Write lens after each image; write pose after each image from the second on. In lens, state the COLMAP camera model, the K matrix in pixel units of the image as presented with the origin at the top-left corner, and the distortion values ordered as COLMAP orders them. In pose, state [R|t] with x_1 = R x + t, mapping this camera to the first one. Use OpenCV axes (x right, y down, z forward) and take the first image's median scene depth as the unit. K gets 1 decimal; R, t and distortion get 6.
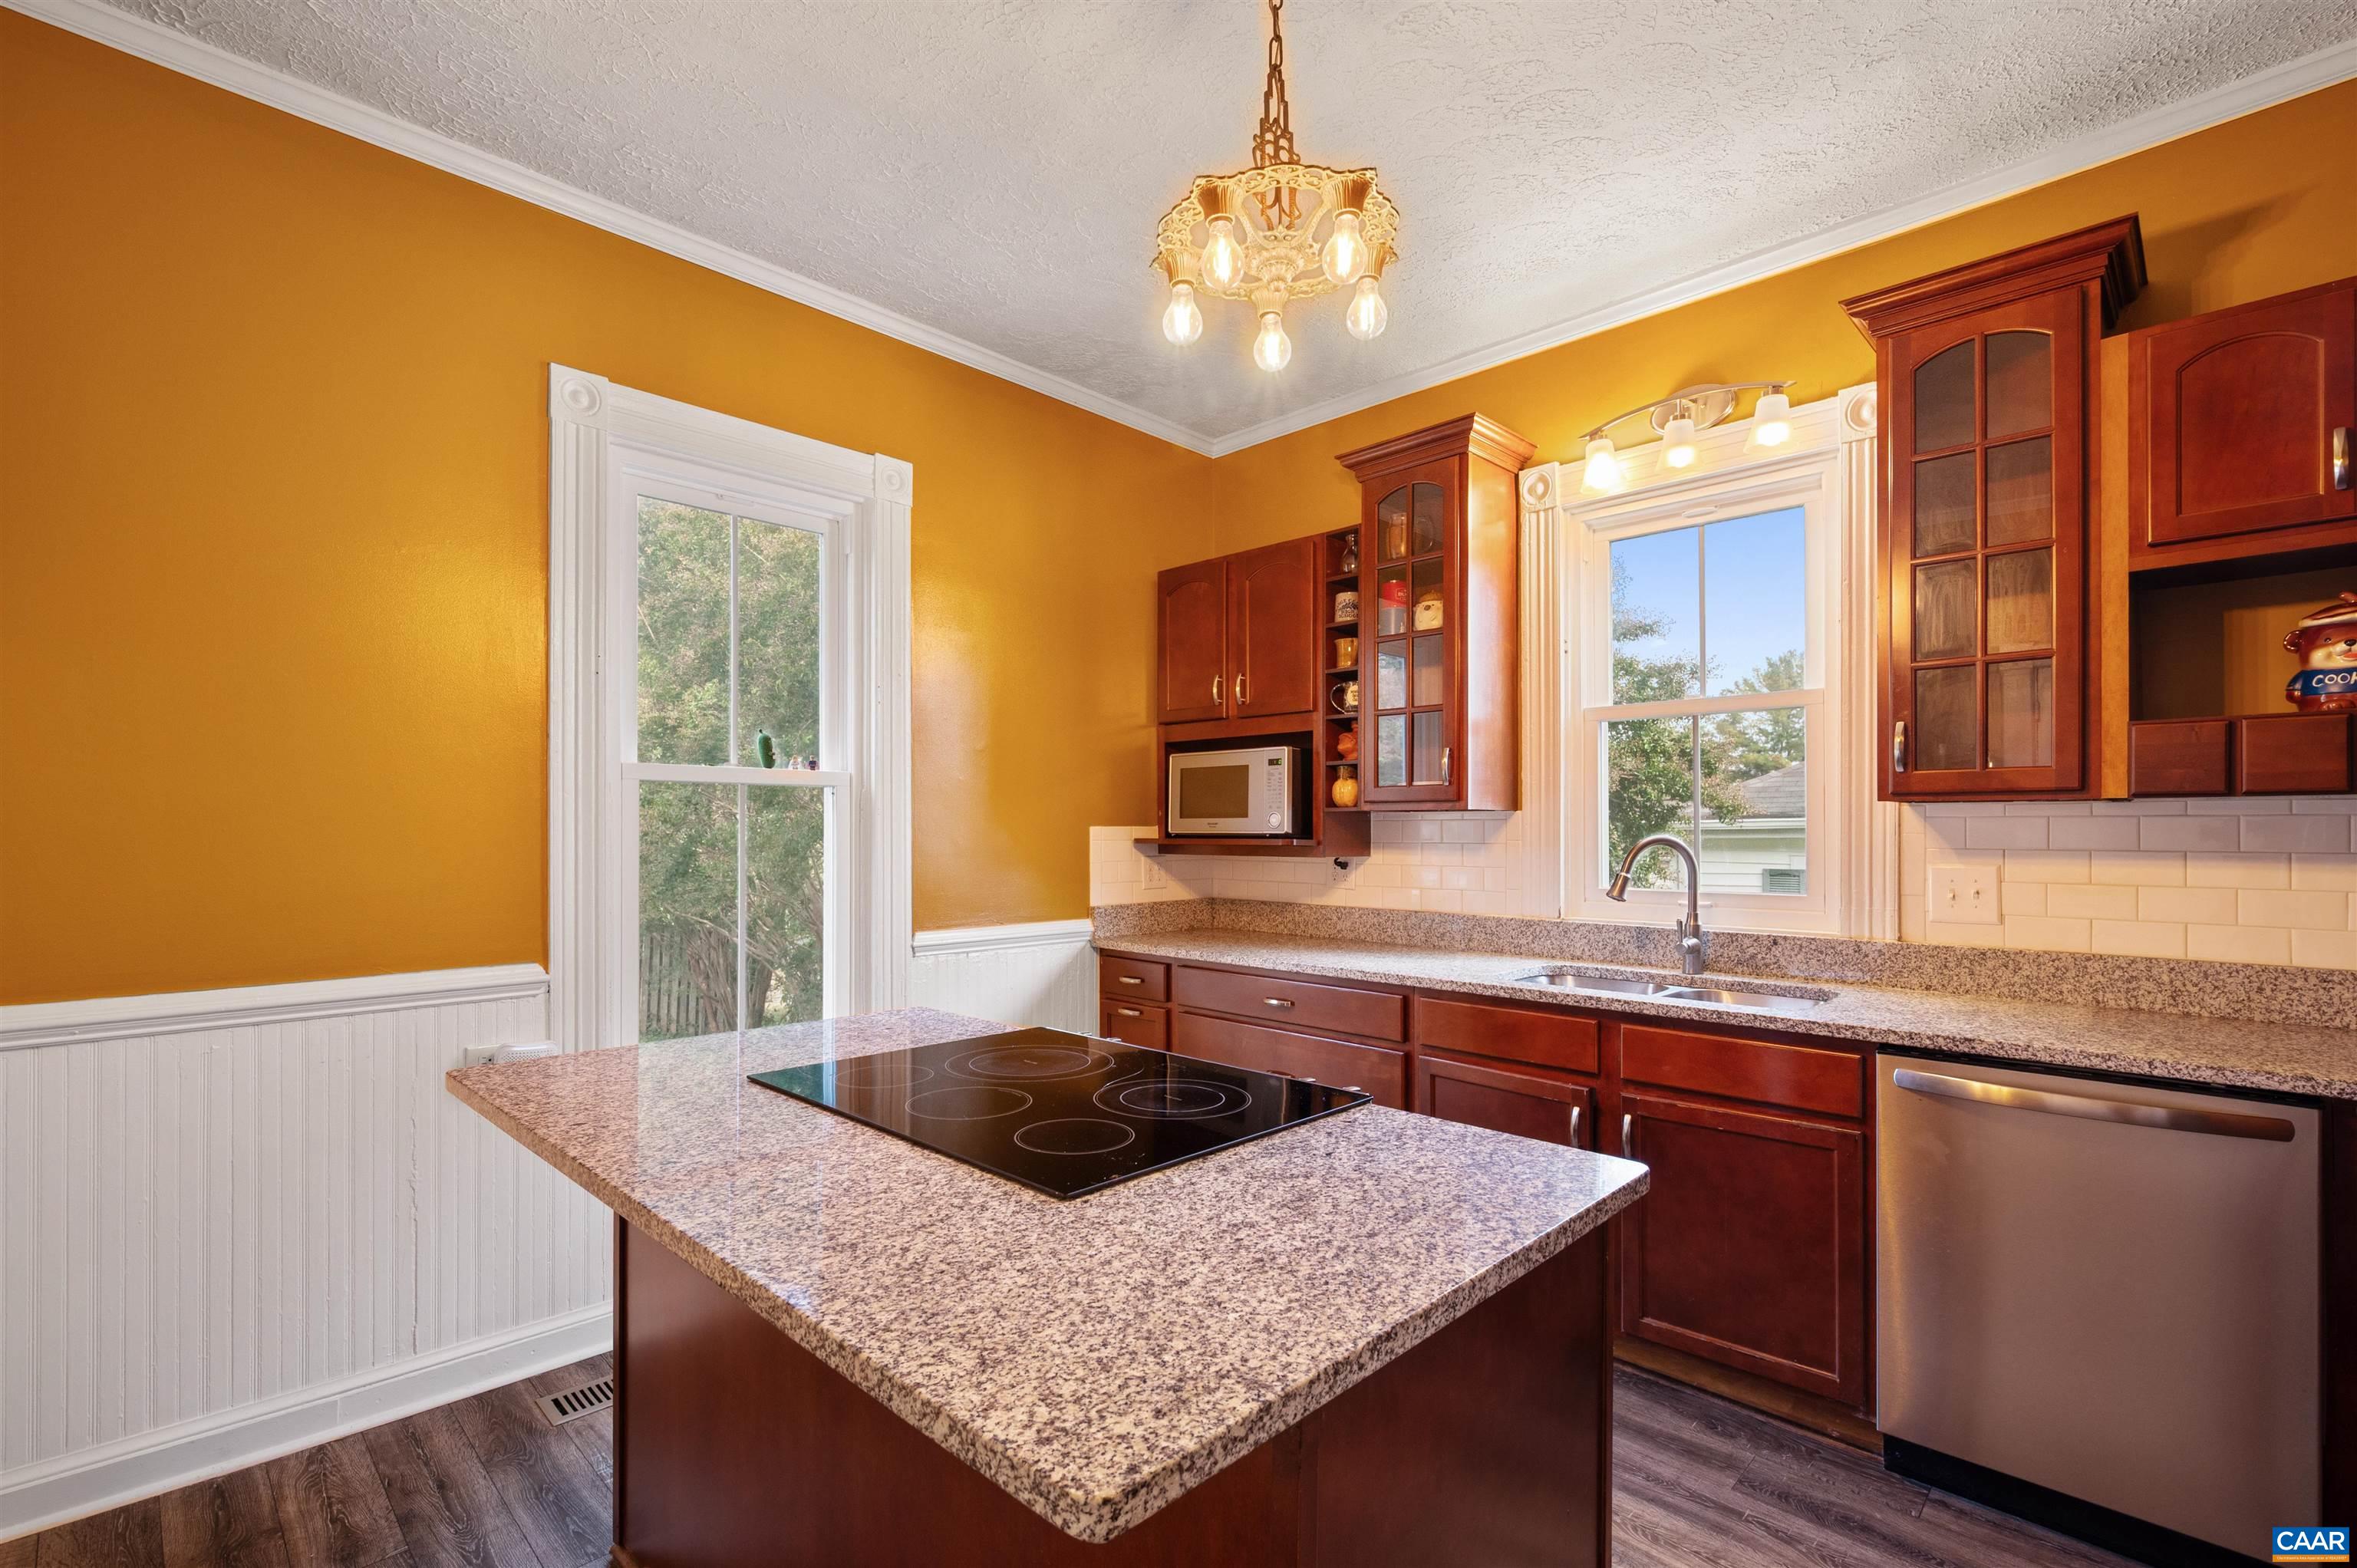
lens RADIAL K [[1067.7, 0, 1171.6], [0, 1067.7, 826.3], [0, 0, 1]] dist [0.001446, 0.000668]
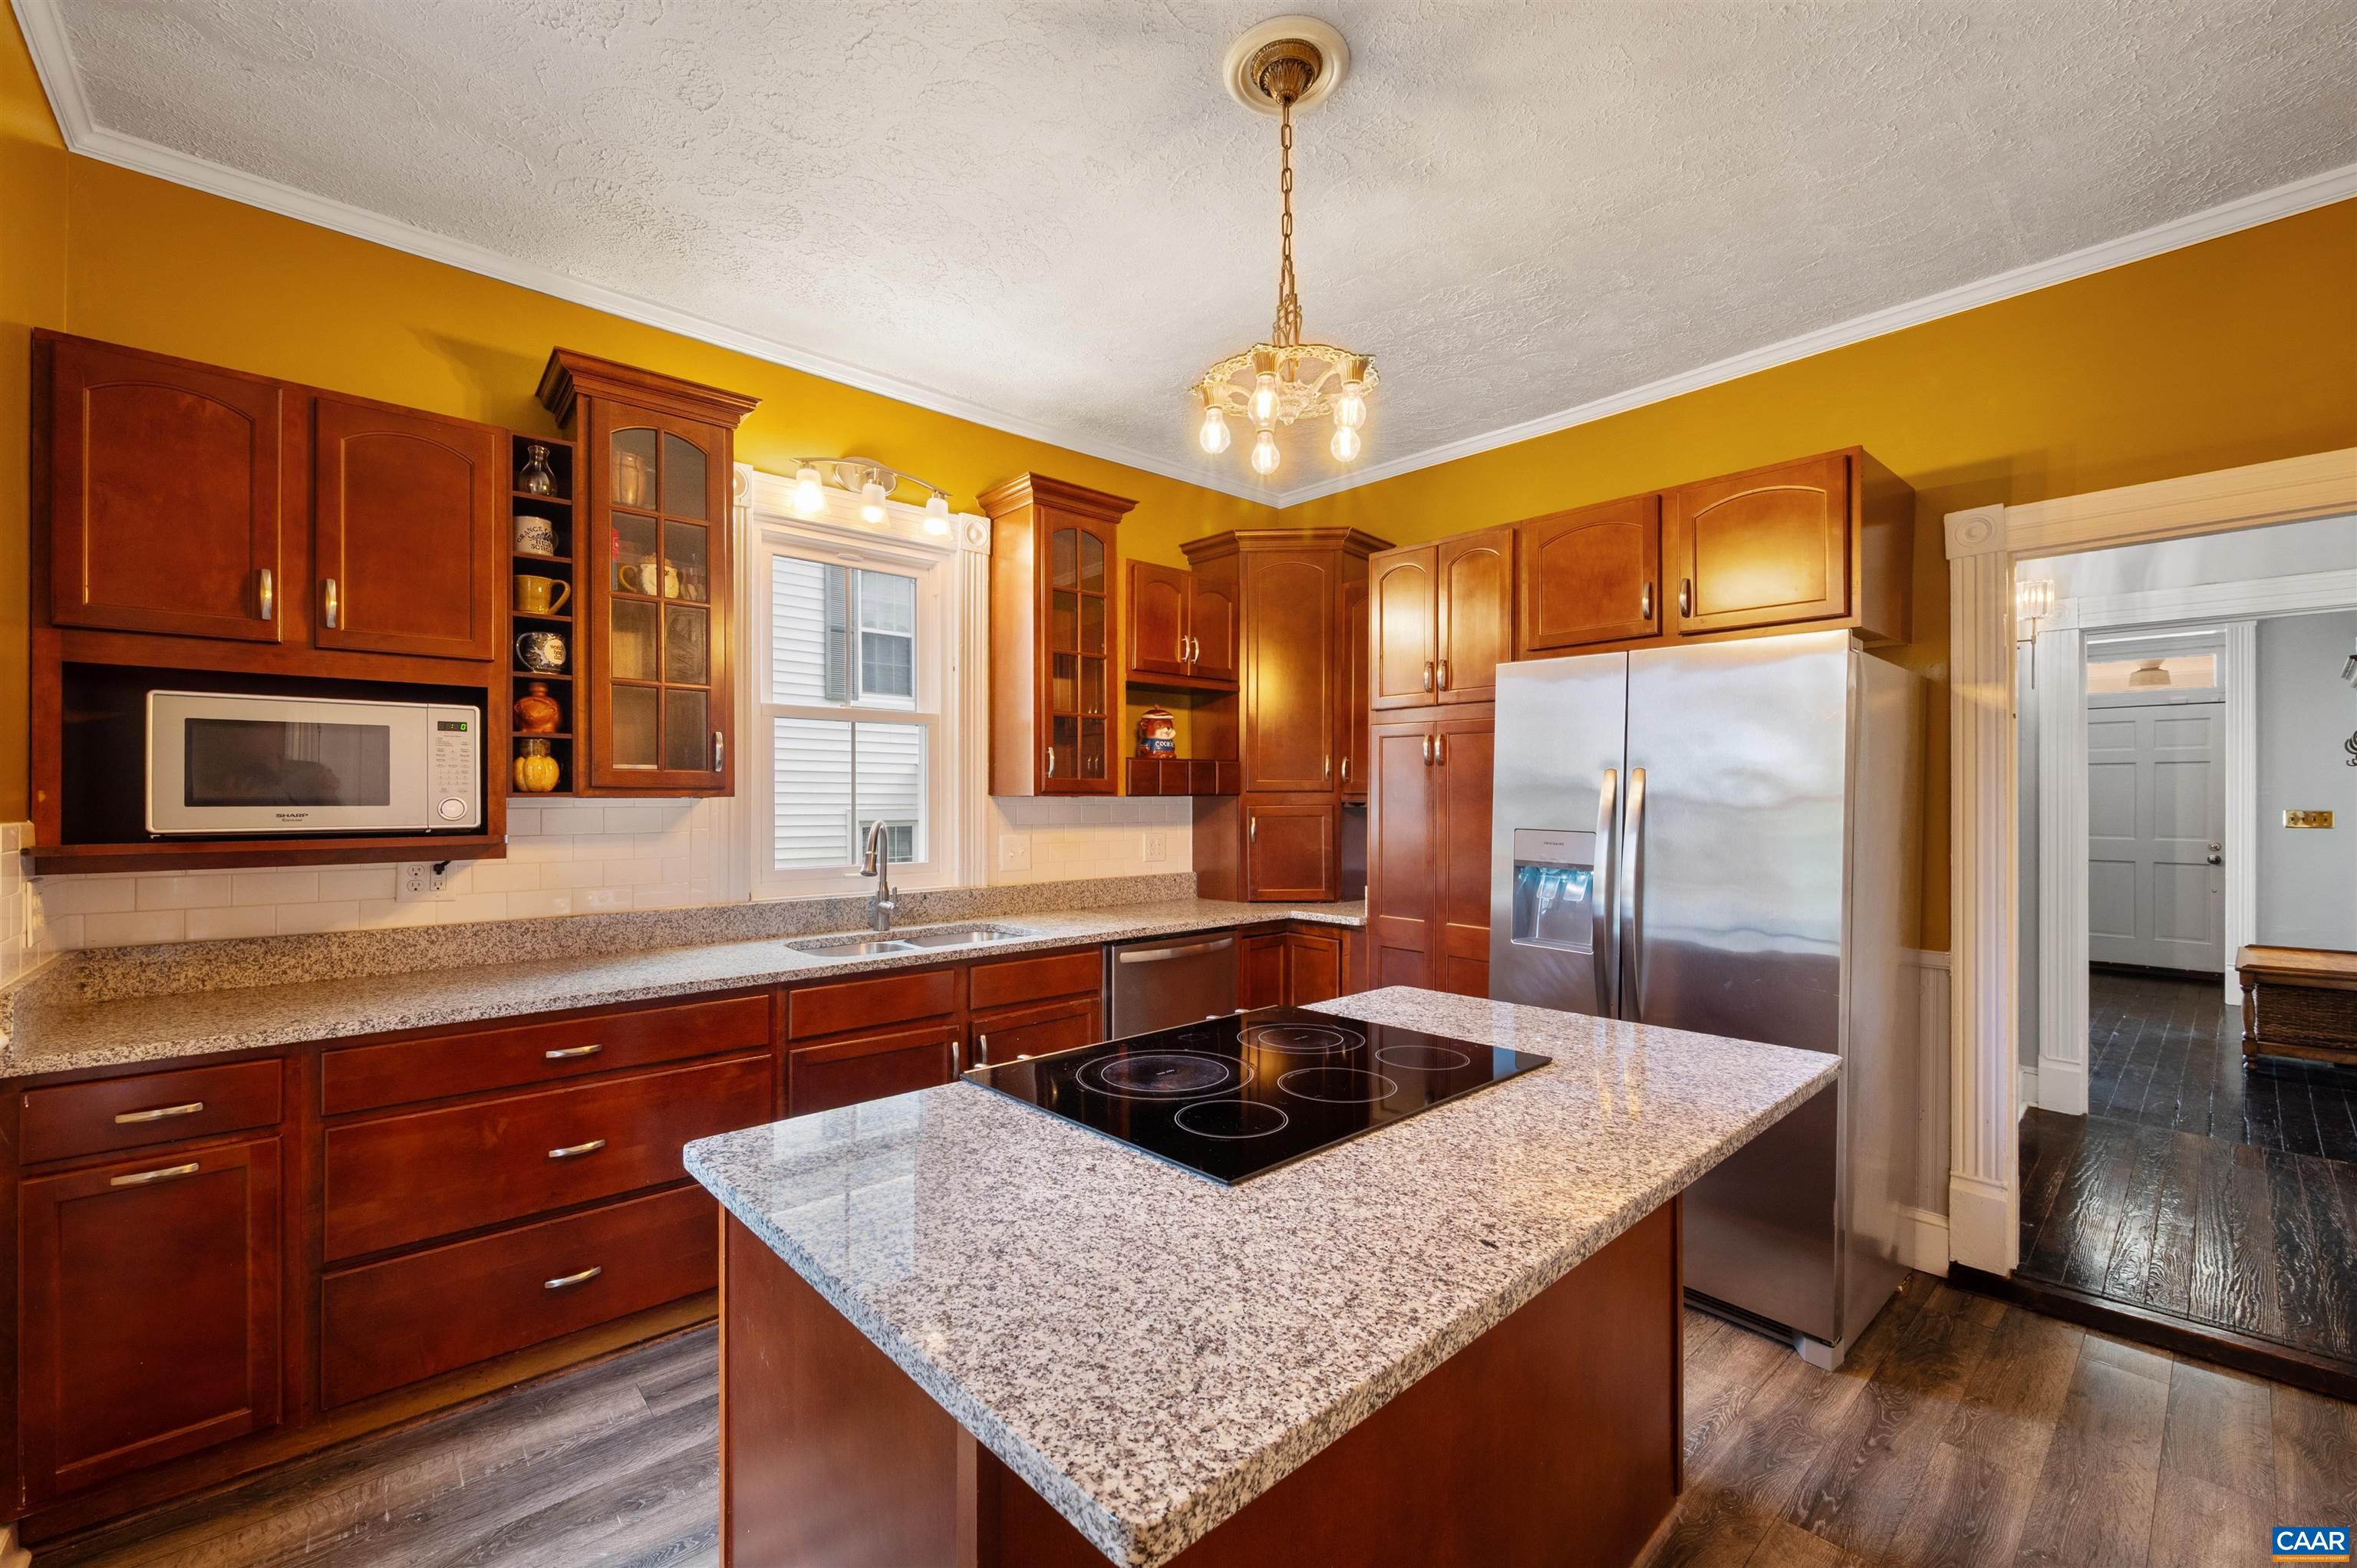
lens RADIAL K [[958.7, 0, 1175.1], [0, 958.7, 793.3], [0, 0, 1]] dist [-0.000562, 0.000436]
pose [[0.057445, 0.009232, 0.998306, -0.627786], [0.002204, 0.999954, -0.009374, -0.011377], [-0.998346, 0.002738, 0.057422, 0.603529]]
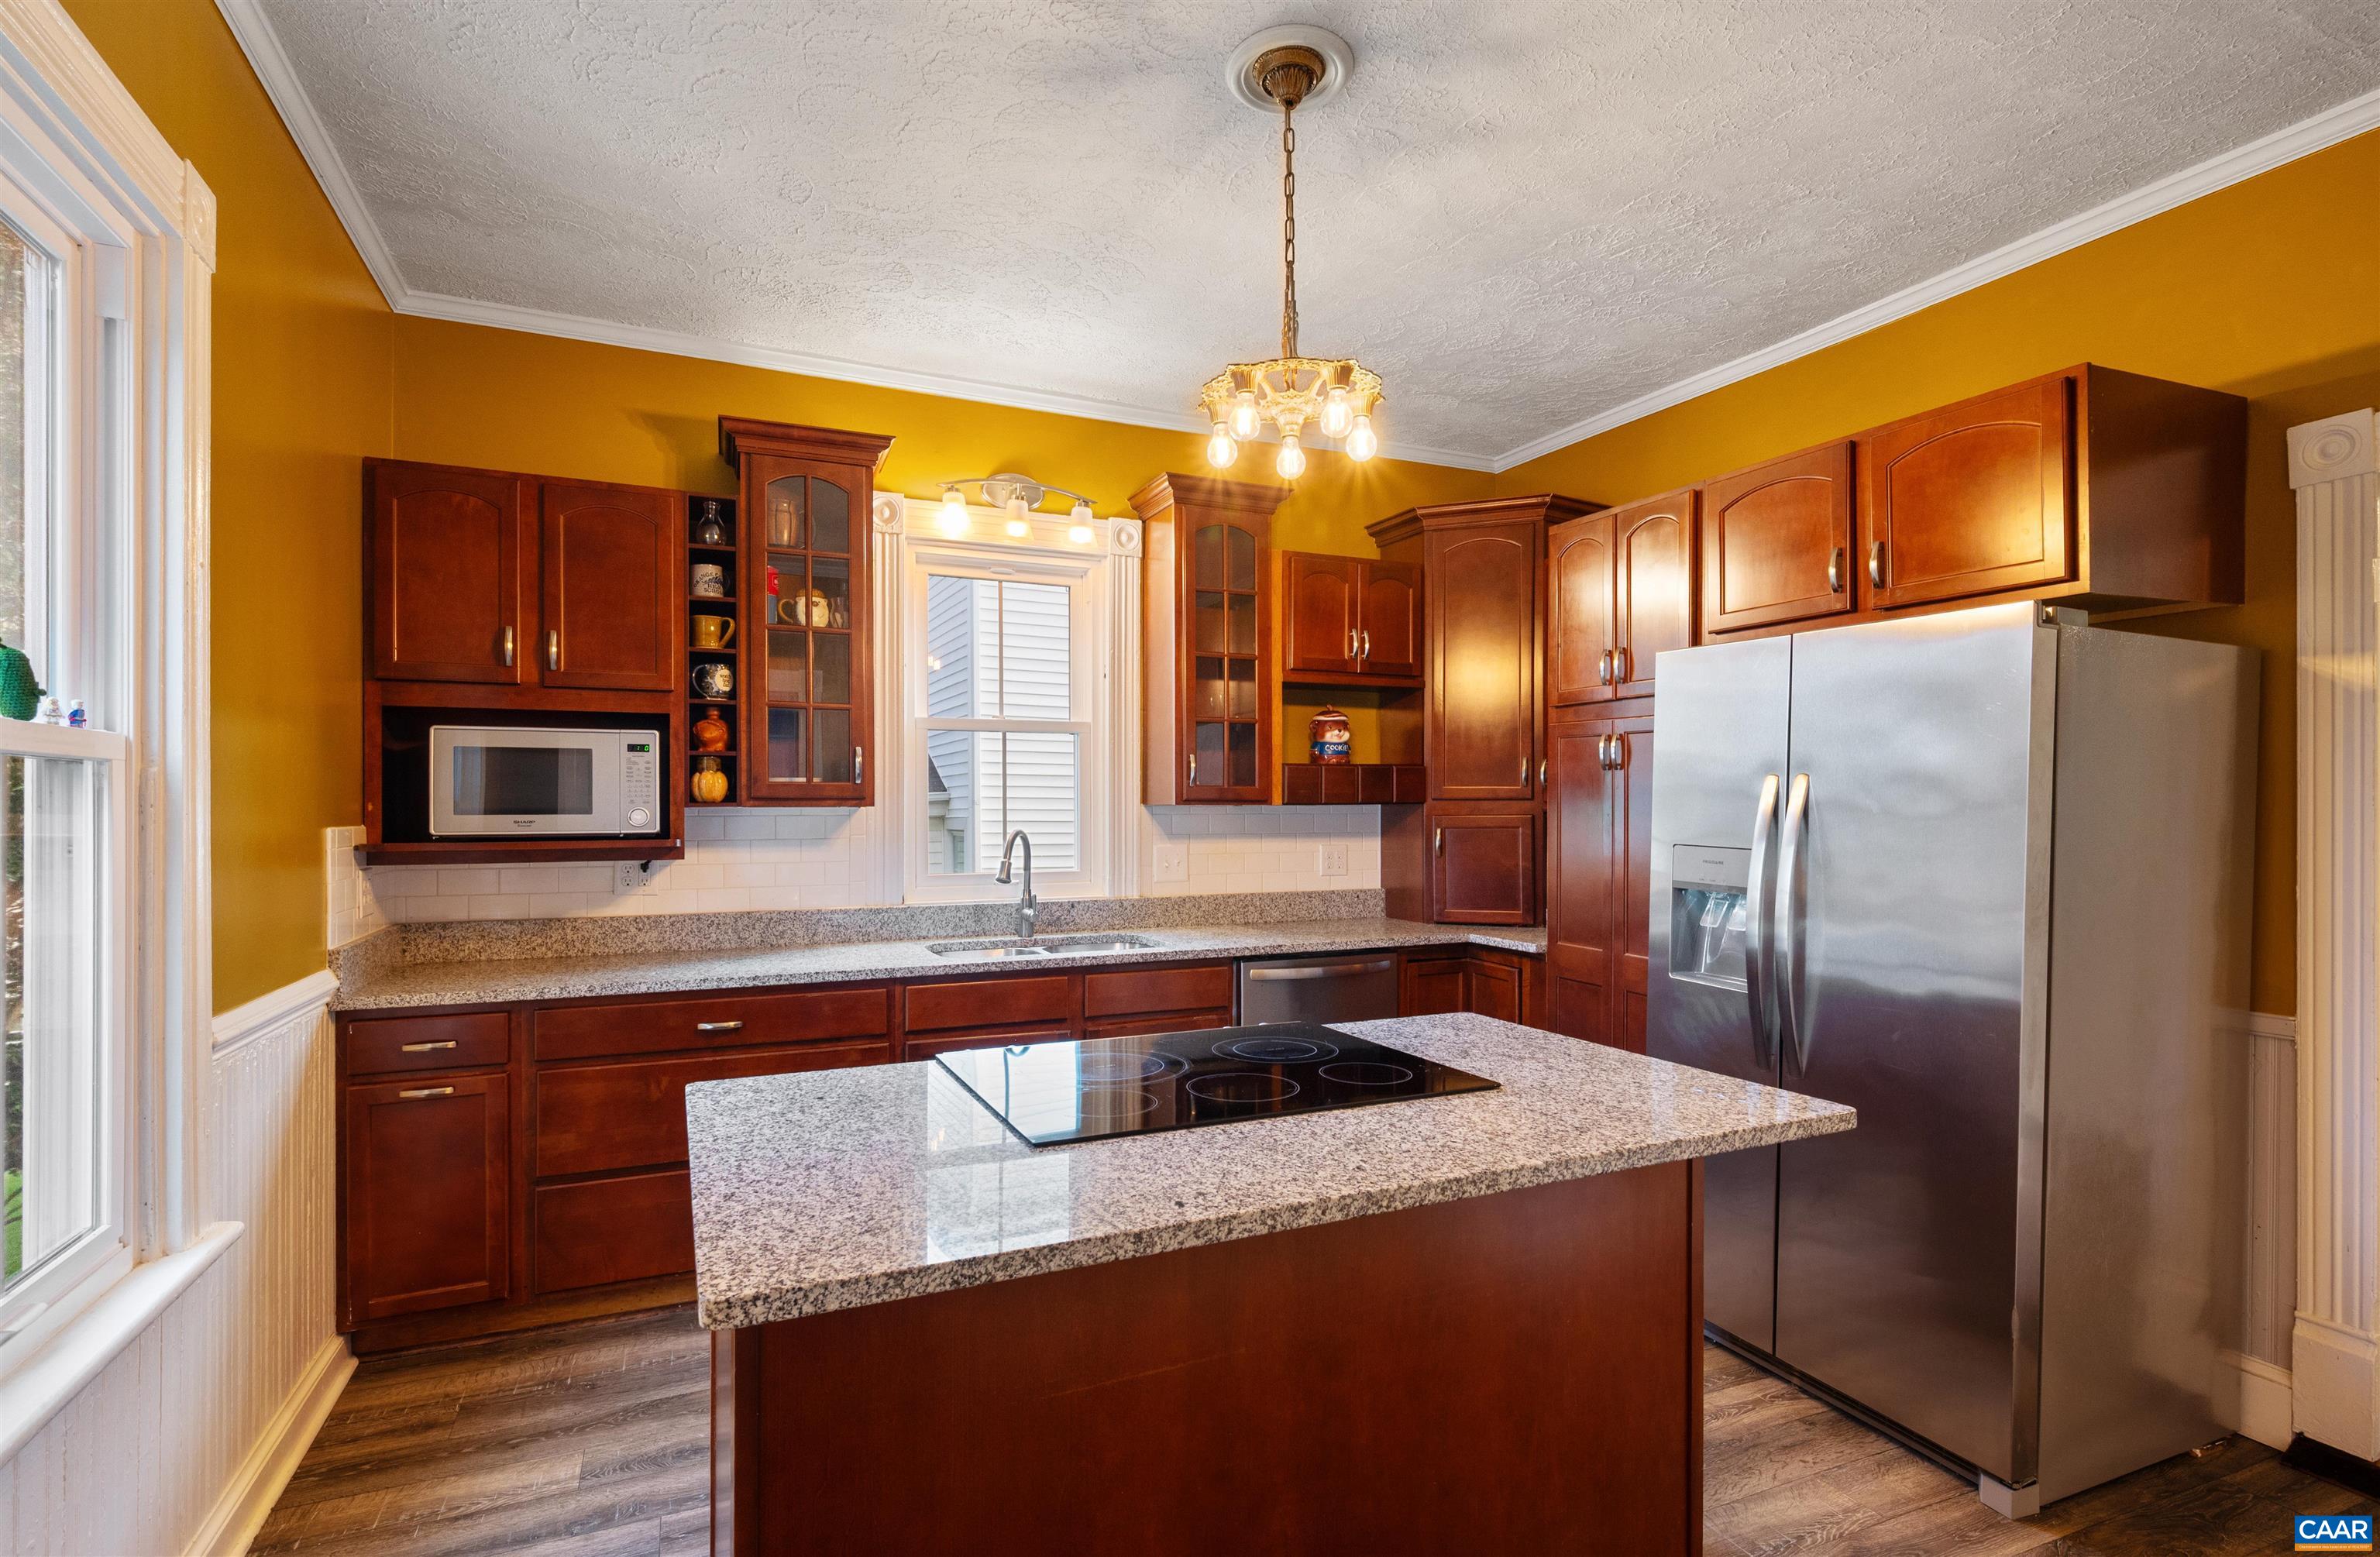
lens RADIAL K [[1119.6, 0, 1180.4], [0, 1119.6, 802.3], [0, 0, 1]] dist [0.001061, 0.000223]
pose [[0.363016, 0.004459, 0.931772, -0.705465], [0.000432, 0.999988, -0.004954, -0.016030], [-0.931783, 0.002201, 0.363010, 0.349371]]
